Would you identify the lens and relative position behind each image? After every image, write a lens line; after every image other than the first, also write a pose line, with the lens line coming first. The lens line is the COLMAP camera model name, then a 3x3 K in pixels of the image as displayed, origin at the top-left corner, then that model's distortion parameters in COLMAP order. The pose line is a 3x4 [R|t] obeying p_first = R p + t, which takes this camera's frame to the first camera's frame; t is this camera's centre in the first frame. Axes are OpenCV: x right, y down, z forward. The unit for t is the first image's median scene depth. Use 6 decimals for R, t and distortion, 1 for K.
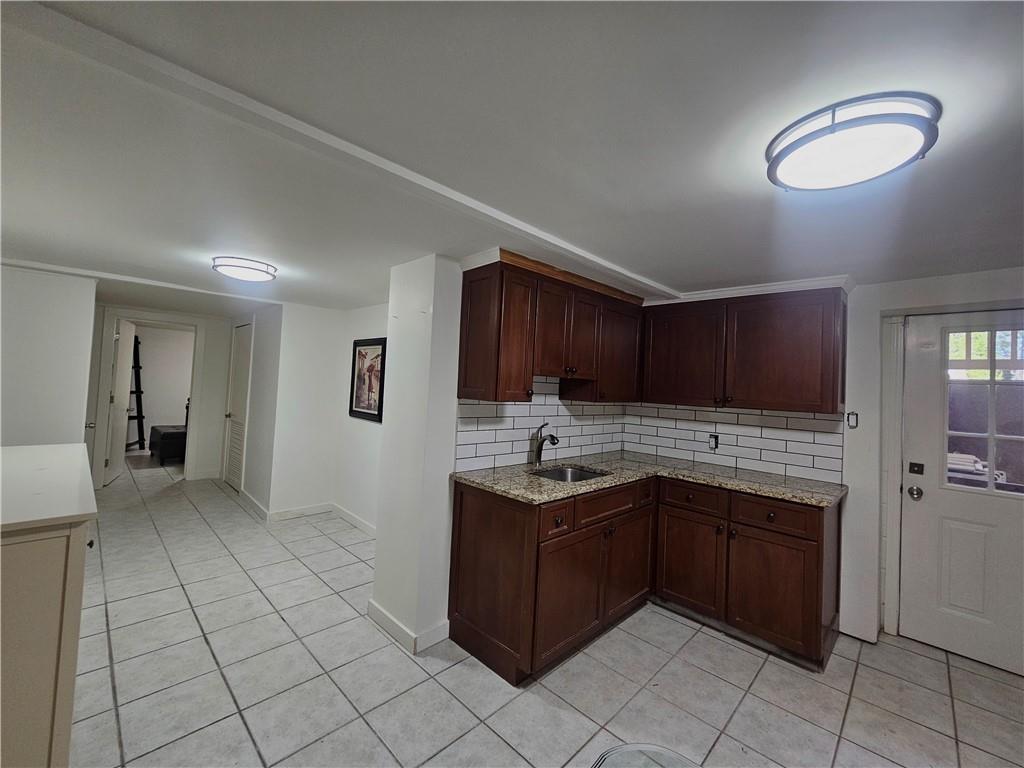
lens RADIAL K [[417.9, 0, 513.7], [0, 417.9, 378.8], [0, 0, 1]] dist [-0.000849, -0.000287]
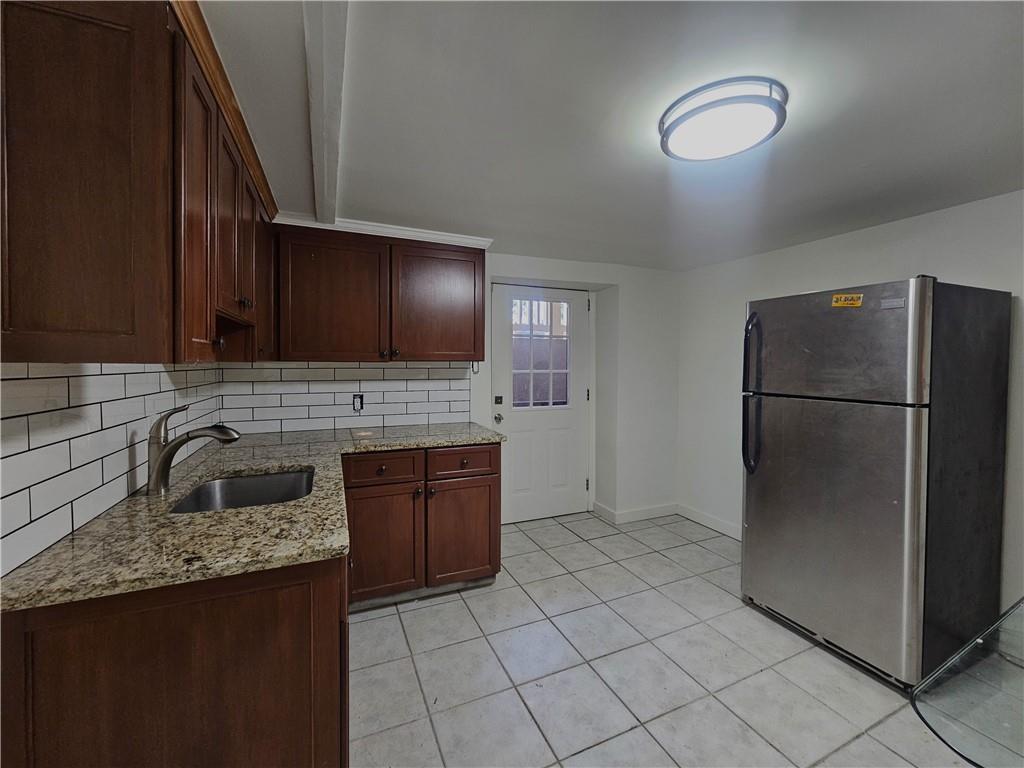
lens RADIAL K [[417.9, 0, 513.6], [0, 417.9, 374.7], [0, 0, 1]] dist [-0.000849, -0.000287]
pose [[0.376520, -0.071678, 0.923631, -0.244636], [-0.004124, 0.996863, 0.079043, 0.027168], [-0.926399, -0.033570, 0.375043, 0.454693]]
